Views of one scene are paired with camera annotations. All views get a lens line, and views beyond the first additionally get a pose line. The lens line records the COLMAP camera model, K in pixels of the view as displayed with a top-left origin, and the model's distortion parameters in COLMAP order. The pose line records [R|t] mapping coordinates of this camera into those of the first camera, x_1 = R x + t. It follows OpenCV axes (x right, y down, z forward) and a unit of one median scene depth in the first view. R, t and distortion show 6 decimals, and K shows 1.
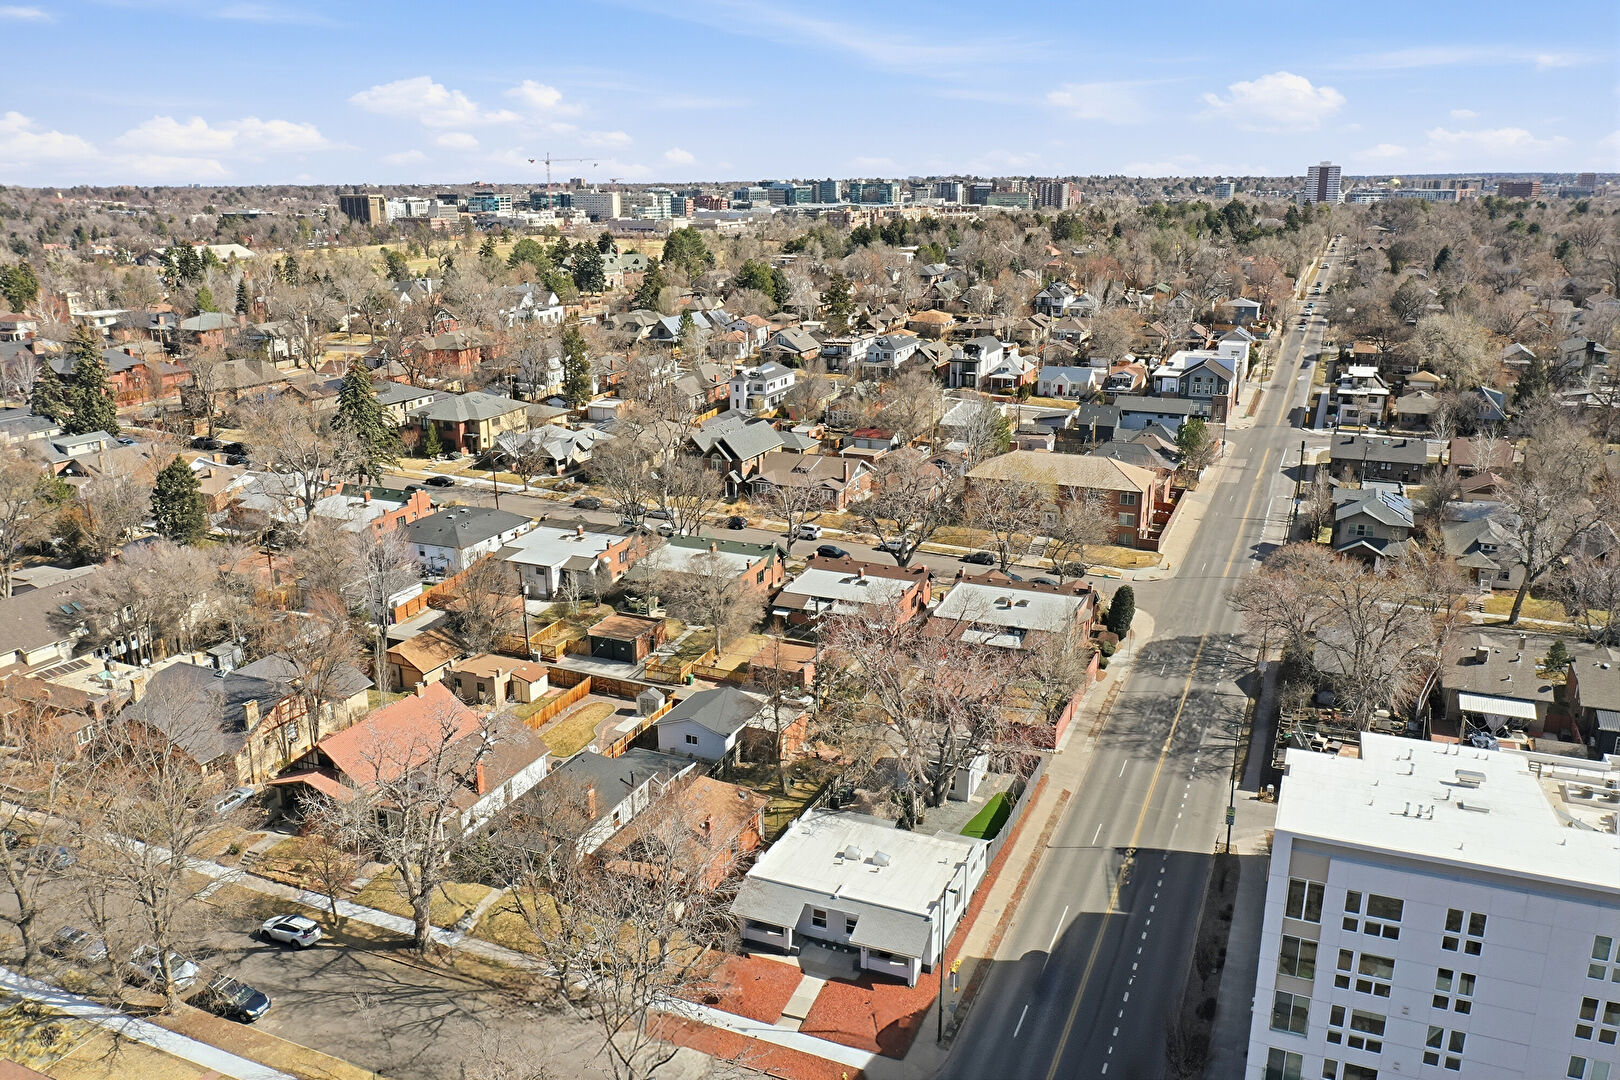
lens RADIAL K [[1234.4, 0, 810.0], [0, 1234.4, 540.0], [0, 0, 1]] dist [-0.018332, -0.004840]
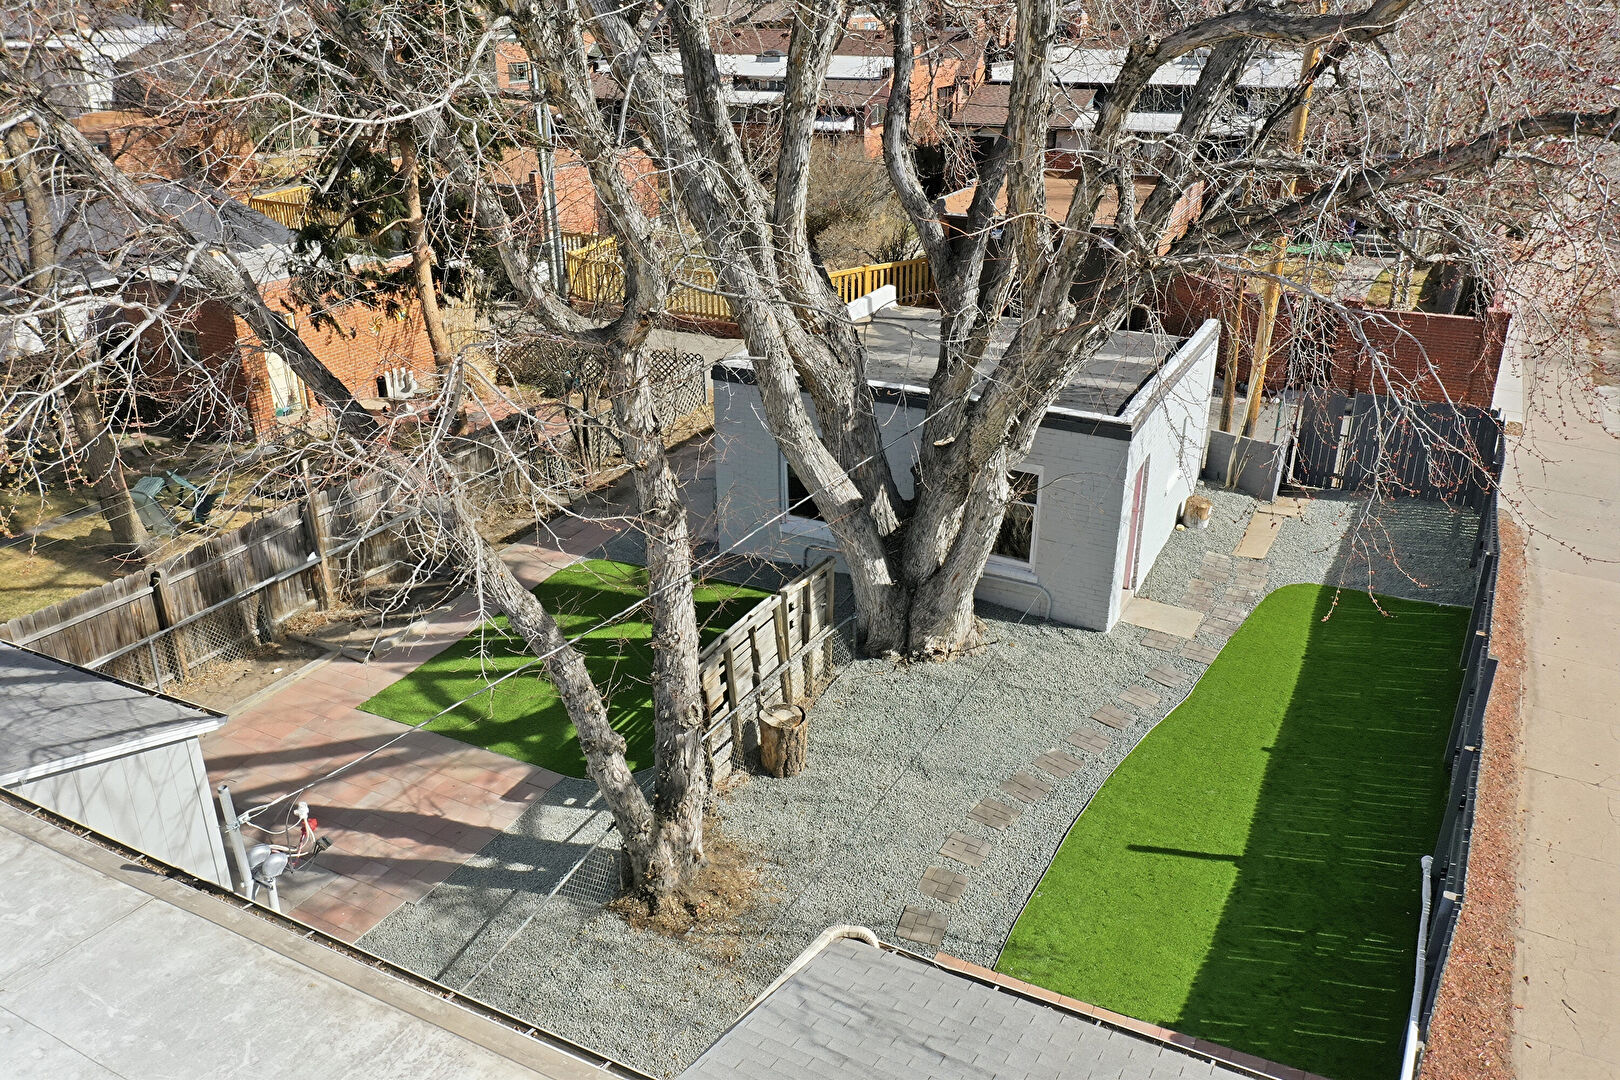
lens RADIAL K [[1234.4, 0, 810.0], [0, 1234.4, 540.0], [0, 0, 1]] dist [-0.018332, -0.004840]
pose [[0.997310, 0.027659, -0.067880, 0.101026], [-0.017992, 0.990116, 0.139094, 0.180460], [0.071057, -0.137499, 0.987950, 0.847754]]
